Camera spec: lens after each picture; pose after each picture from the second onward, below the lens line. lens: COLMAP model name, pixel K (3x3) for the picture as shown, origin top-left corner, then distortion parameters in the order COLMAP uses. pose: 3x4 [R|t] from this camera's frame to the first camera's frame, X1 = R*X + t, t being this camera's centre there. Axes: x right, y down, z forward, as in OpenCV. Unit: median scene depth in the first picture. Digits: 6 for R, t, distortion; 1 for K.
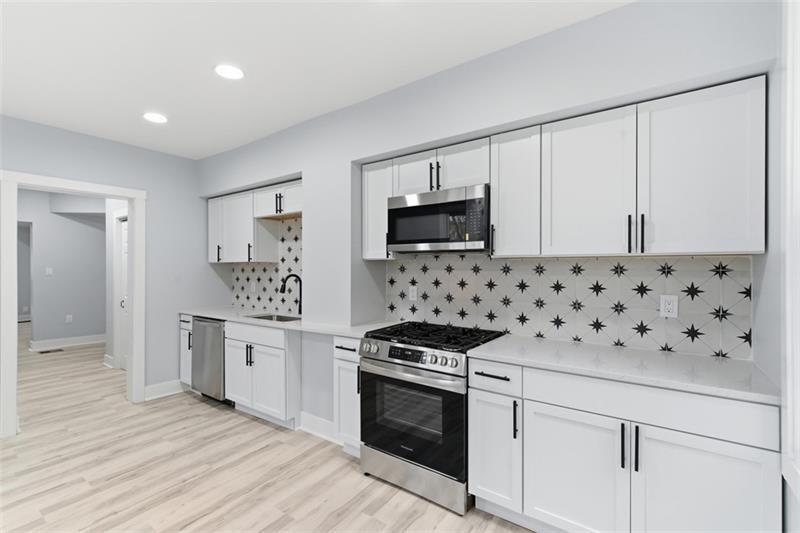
lens RADIAL K [[363.4, 0, 400.6], [0, 363.4, 266.4], [0, 0, 1]] dist [0.001088, 0.000385]
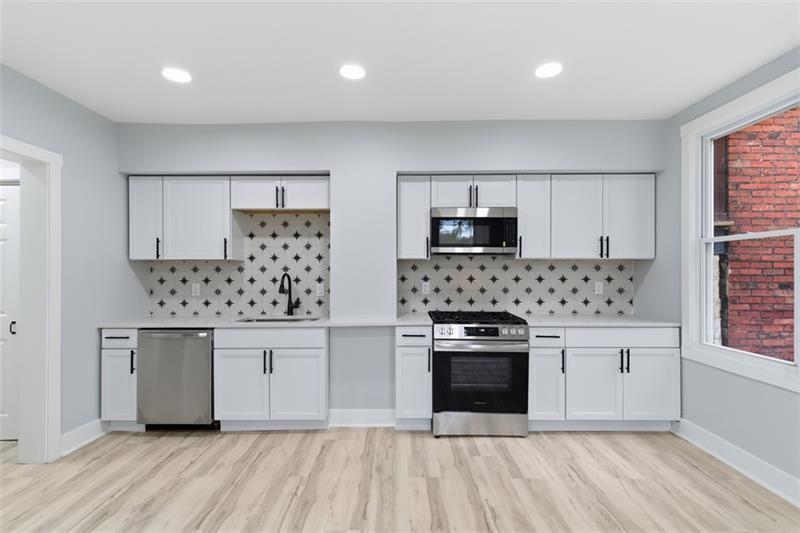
lens RADIAL K [[363.4, 0, 402.9], [0, 363.4, 268.8], [0, 0, 1]] dist [0.001088, 0.000385]
pose [[0.816100, 0.001774, 0.577909, -0.791790], [-0.001915, 0.999998, -0.000365, 0.012480], [-0.577908, -0.000809, 0.816101, 0.073448]]
